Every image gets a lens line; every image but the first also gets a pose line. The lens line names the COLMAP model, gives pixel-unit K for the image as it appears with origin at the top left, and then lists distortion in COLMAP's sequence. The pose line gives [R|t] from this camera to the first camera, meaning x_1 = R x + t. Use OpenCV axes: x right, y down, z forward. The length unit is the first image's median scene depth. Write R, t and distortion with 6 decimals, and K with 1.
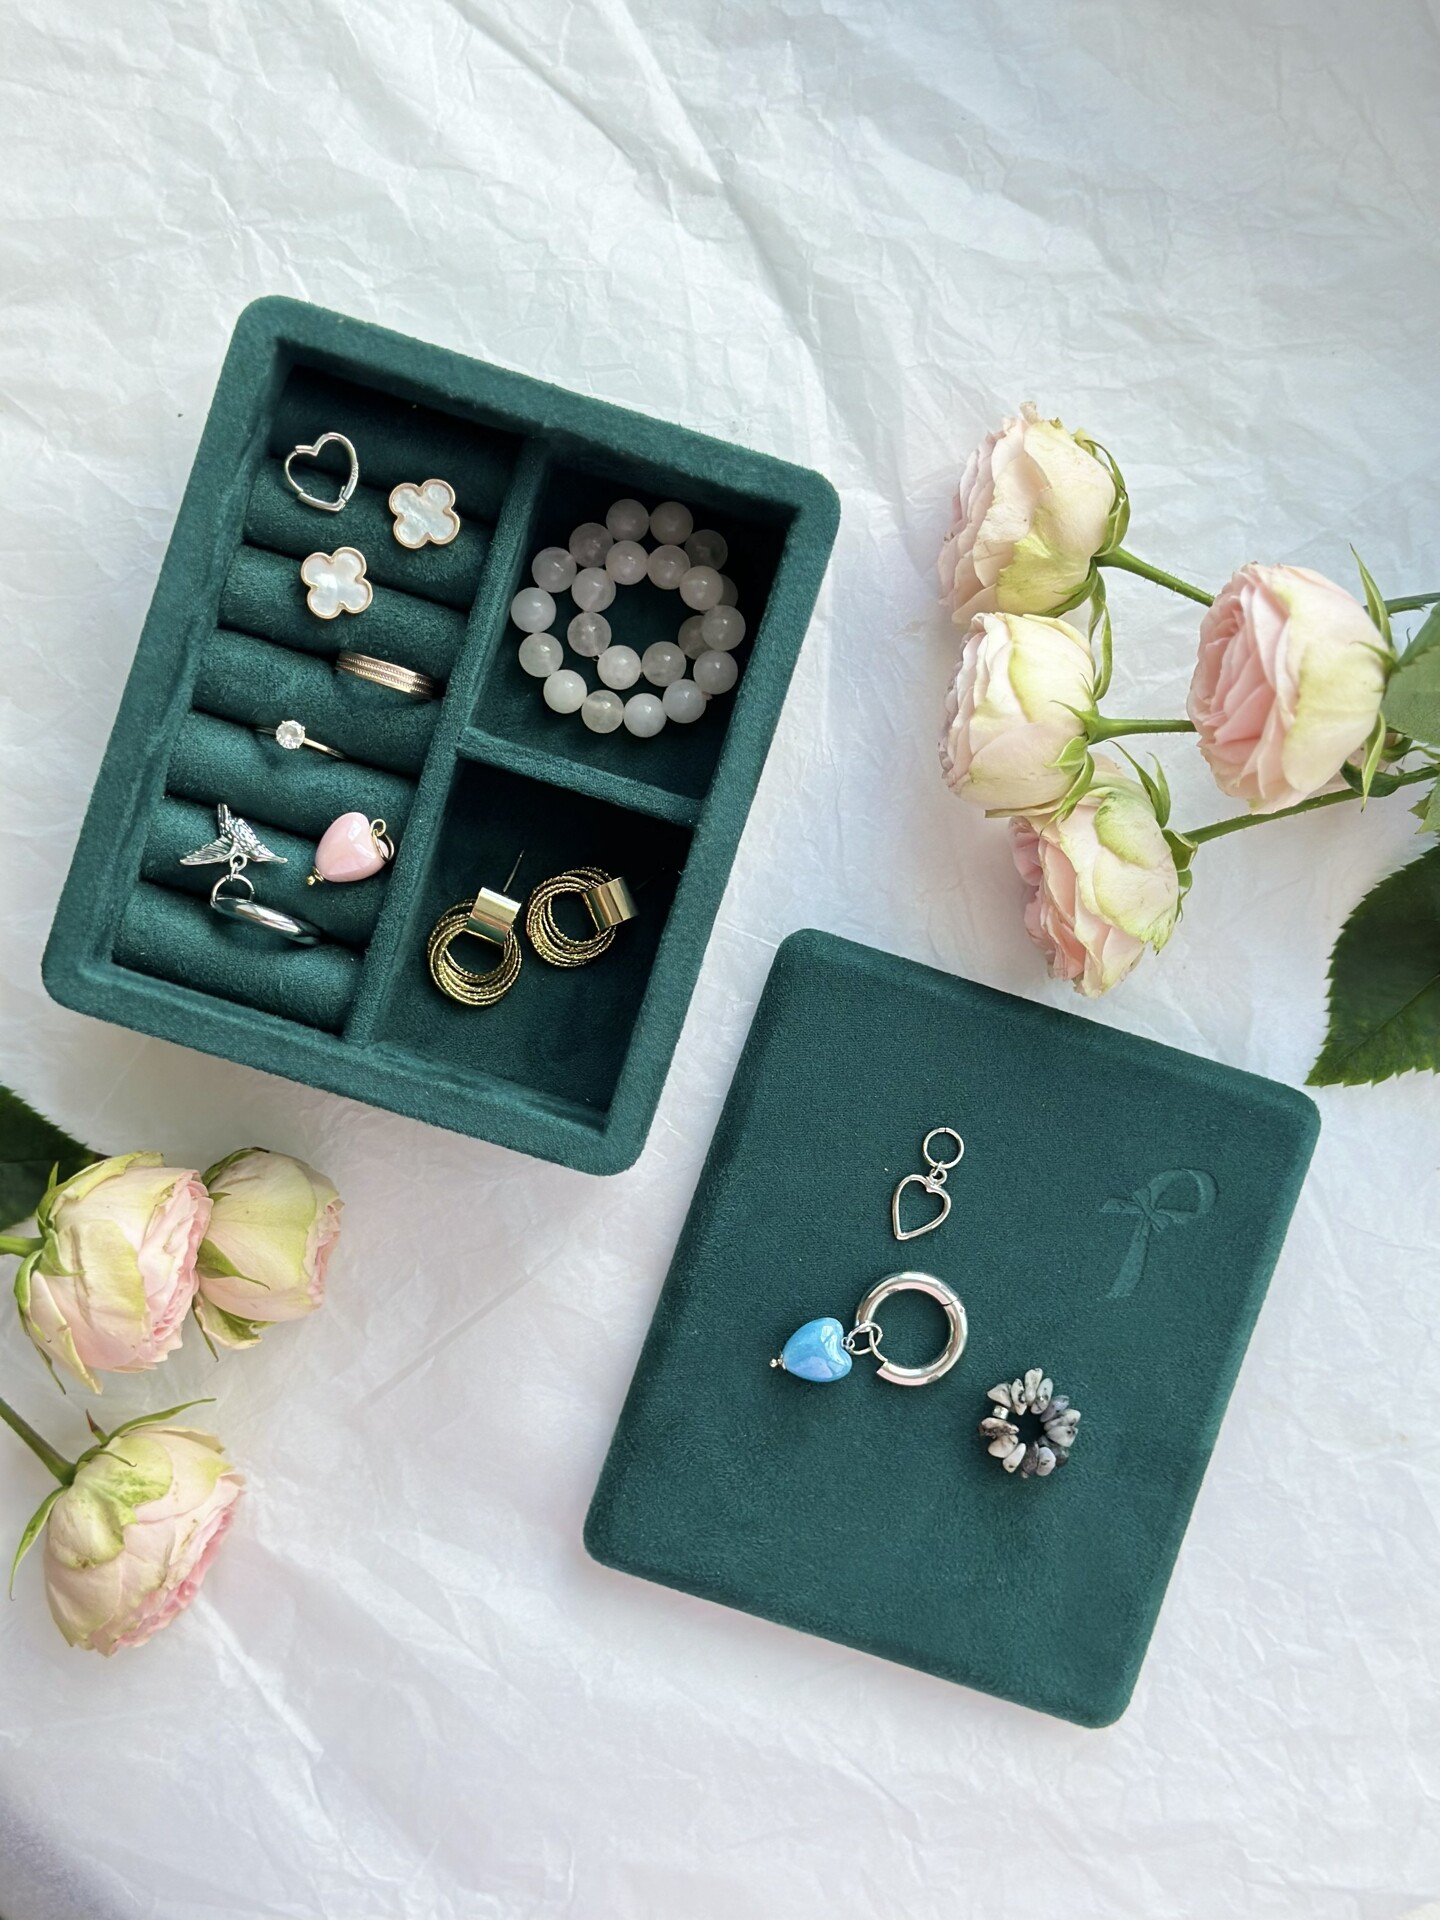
lens RADIAL K [[2717.3, 0, 725.9], [0, 2717.3, 967.6], [0, 0, 1]] dist [0.141370, -0.107319]
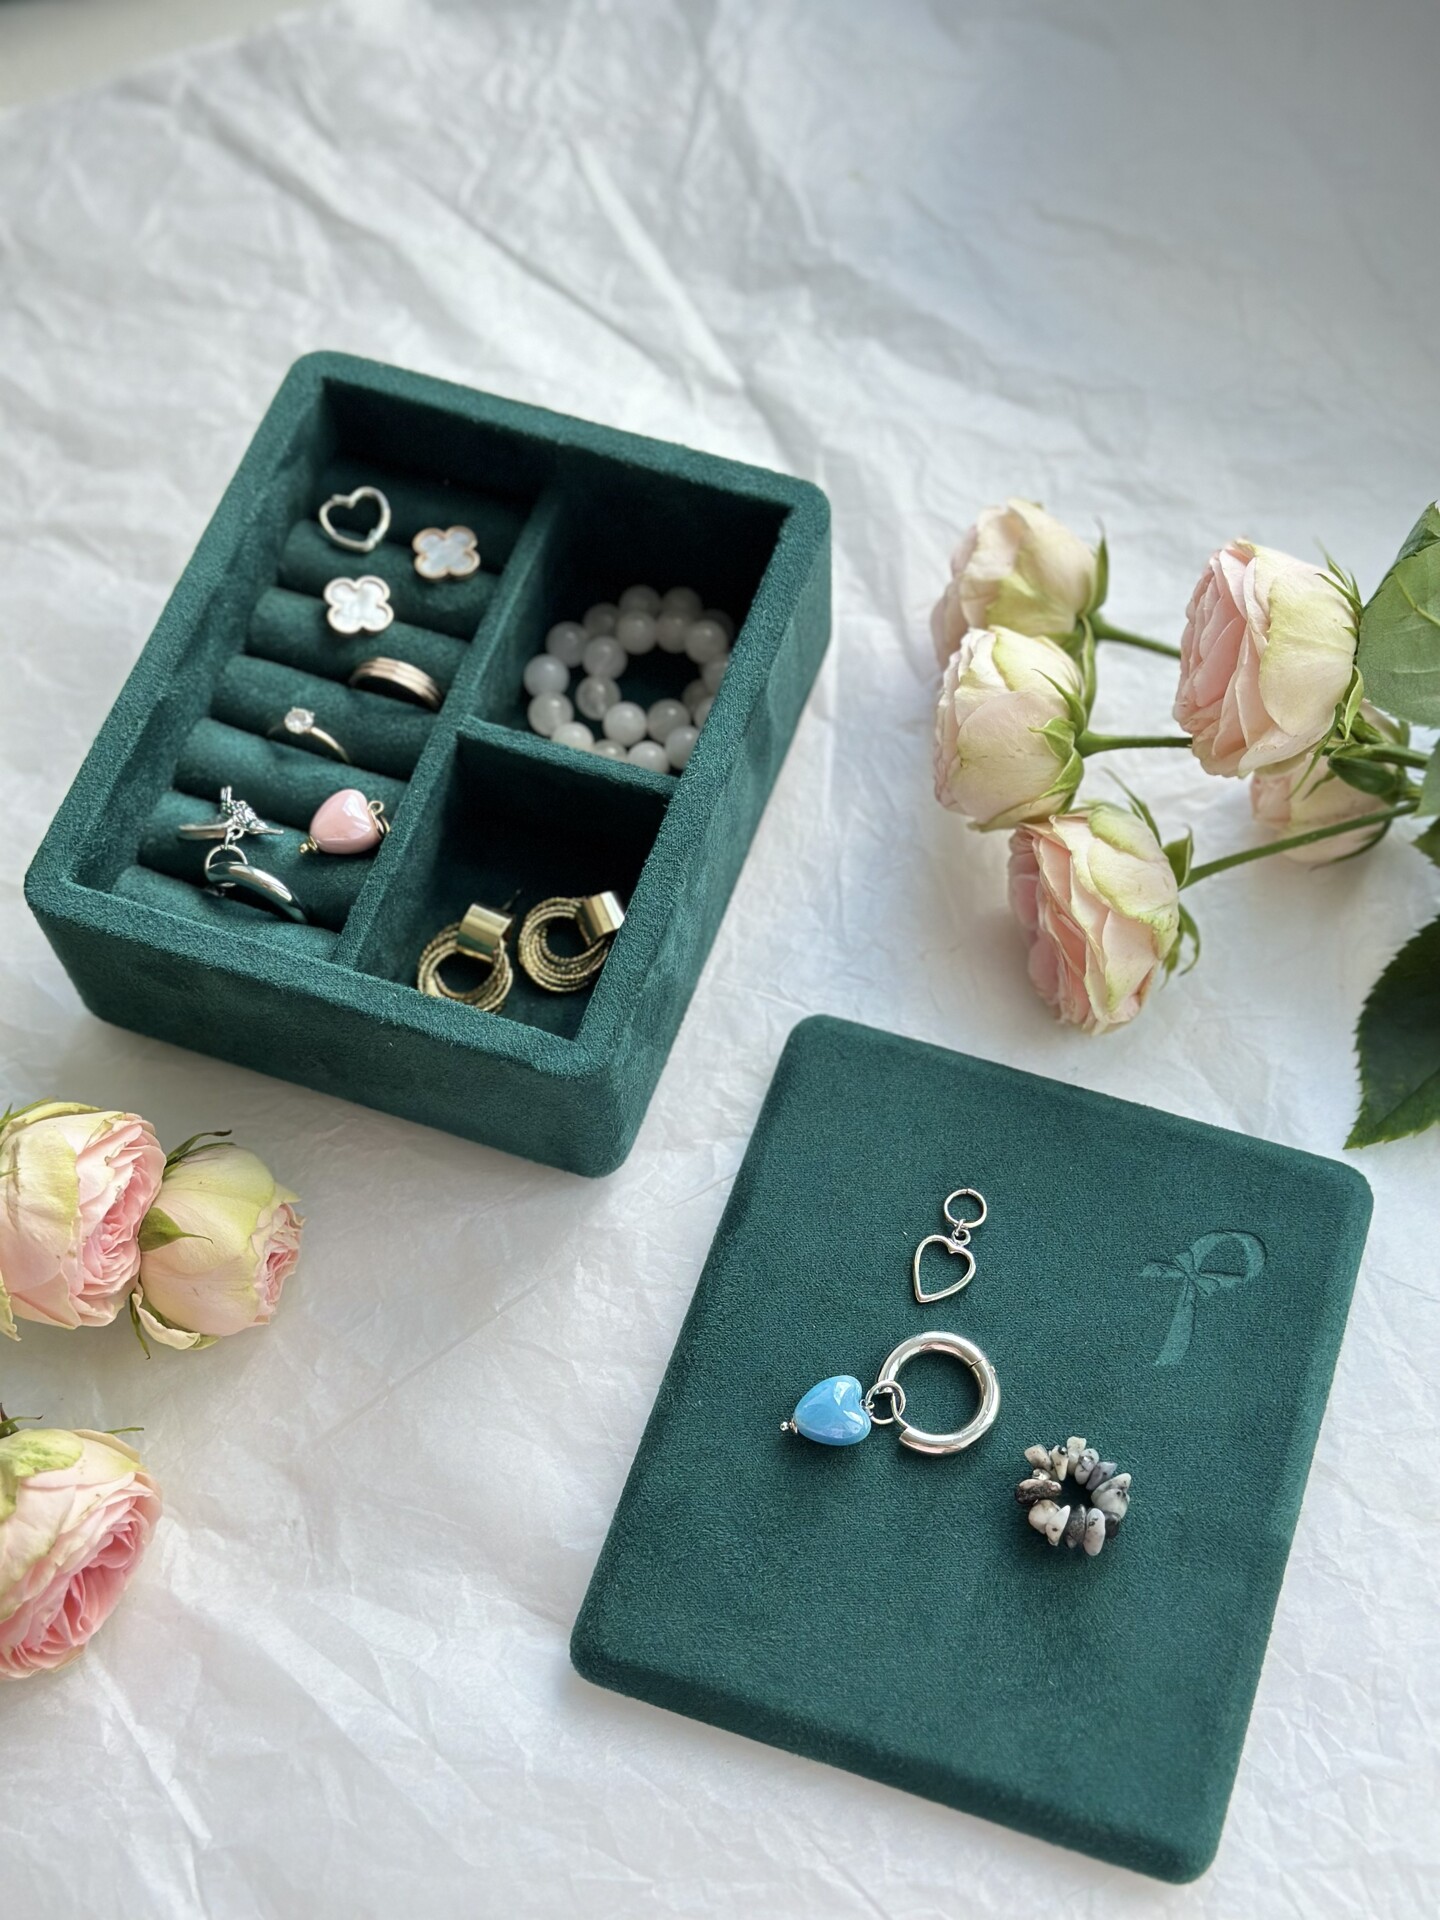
lens RADIAL K [[2735.1, 0, 743.9], [0, 2735.1, 954.6], [0, 0, 1]] dist [0.159499, -0.131943]
pose [[0.998570, 0.008440, -0.052792, 0.061663], [-0.032525, 0.879614, -0.474574, 0.460678], [0.042431, 0.475613, 0.878631, 0.128887]]
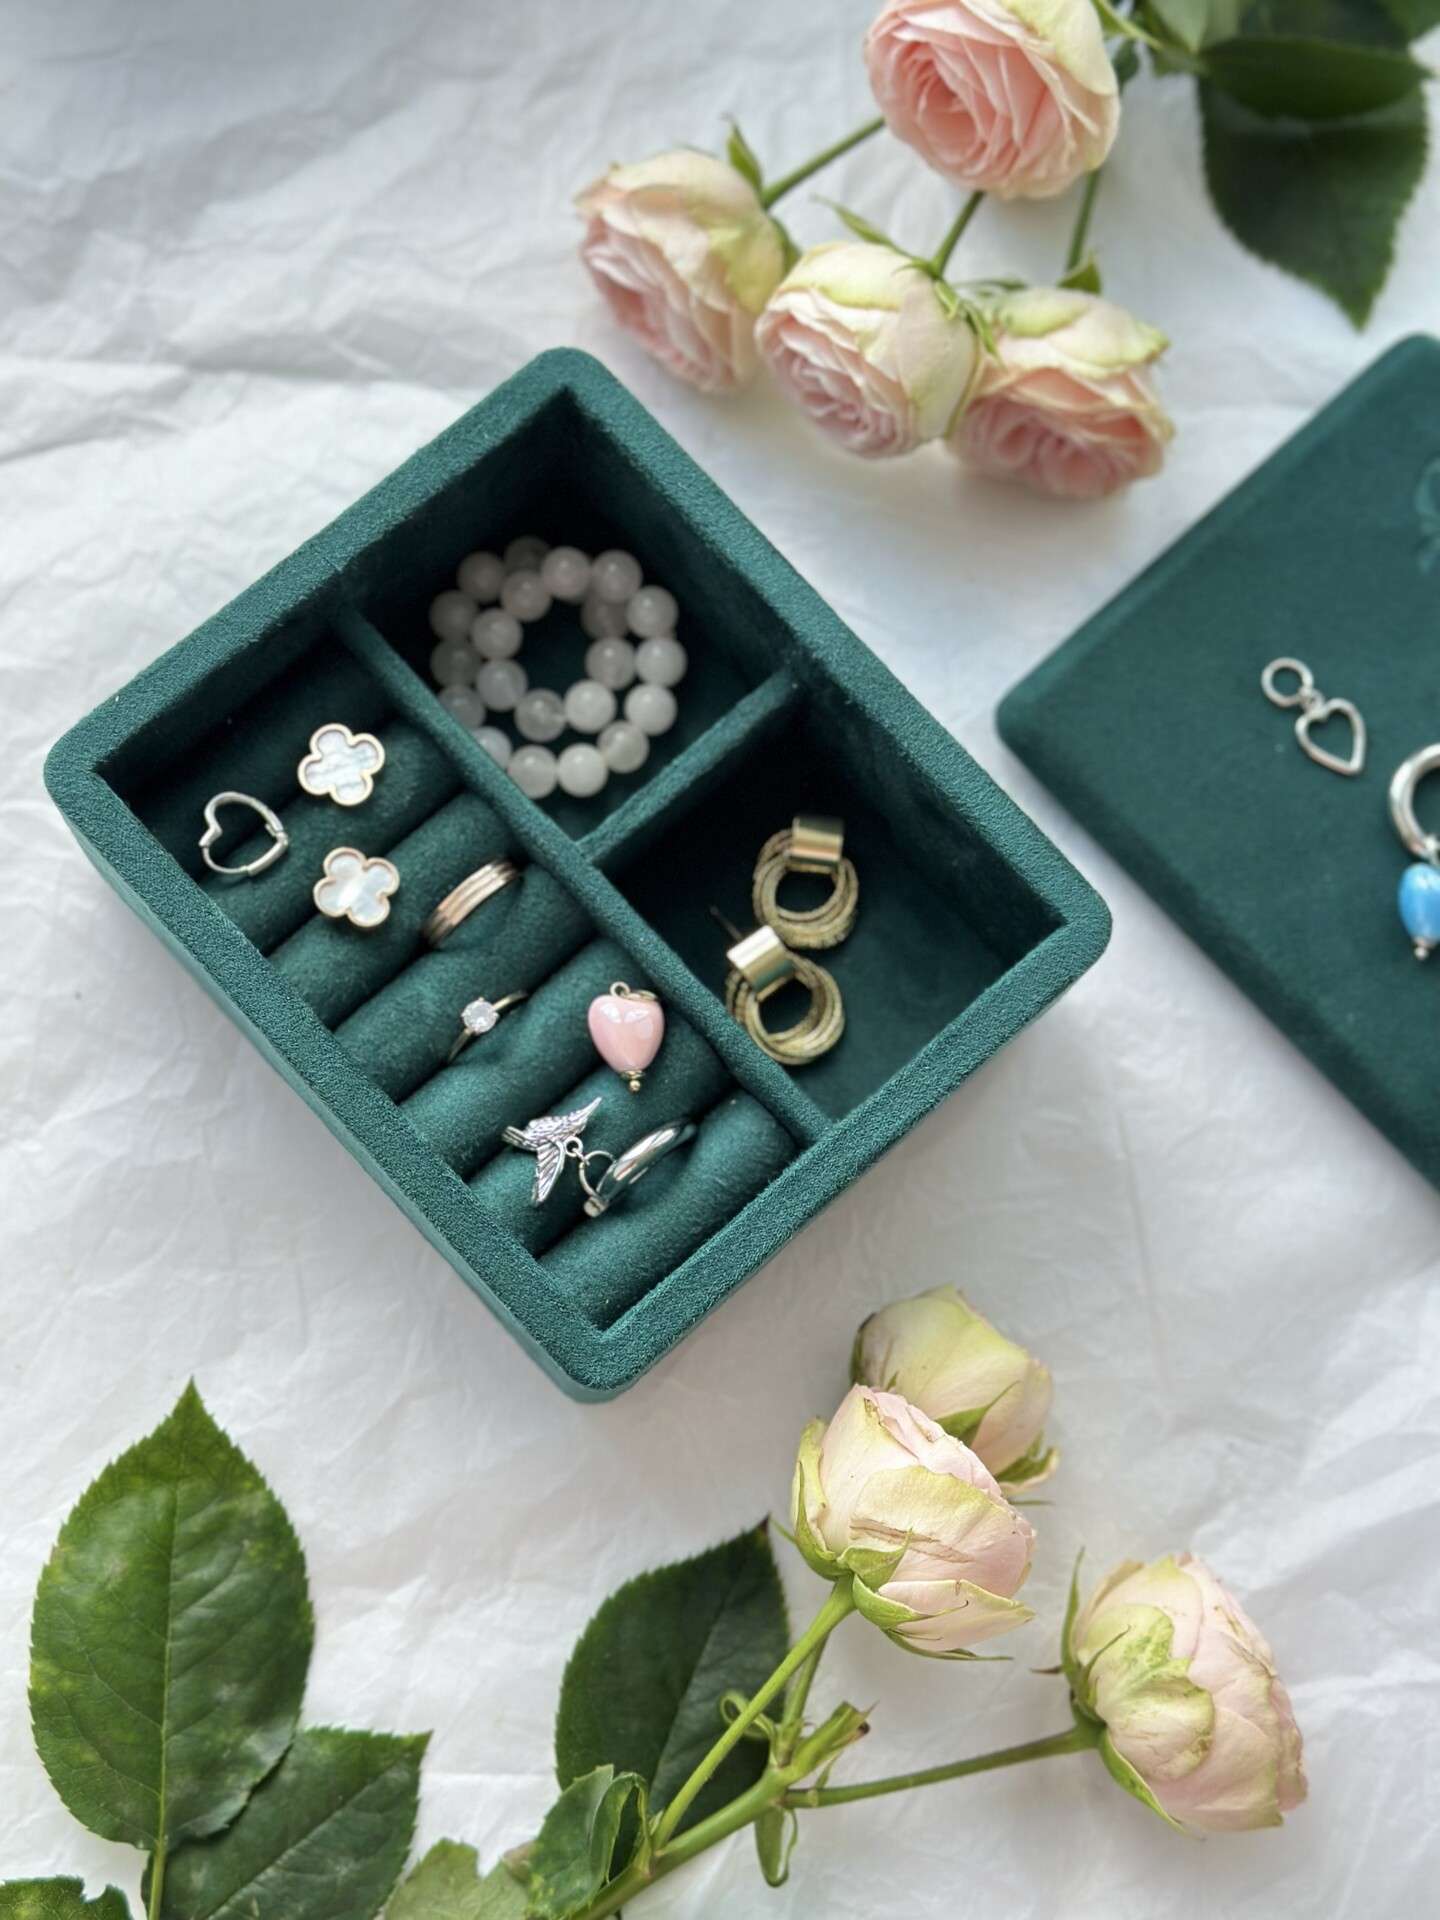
lens RADIAL K [[2740.4, 0, 720.0], [0, 2740.4, 960.0], [0, 0, 1]] dist [0.135435, -0.092574]
pose [[0.502015, -0.841966, 0.197673, -0.265983], [0.863935, 0.498770, -0.069614, 0.030628], [-0.039981, 0.205724, 0.977793, 0.137367]]
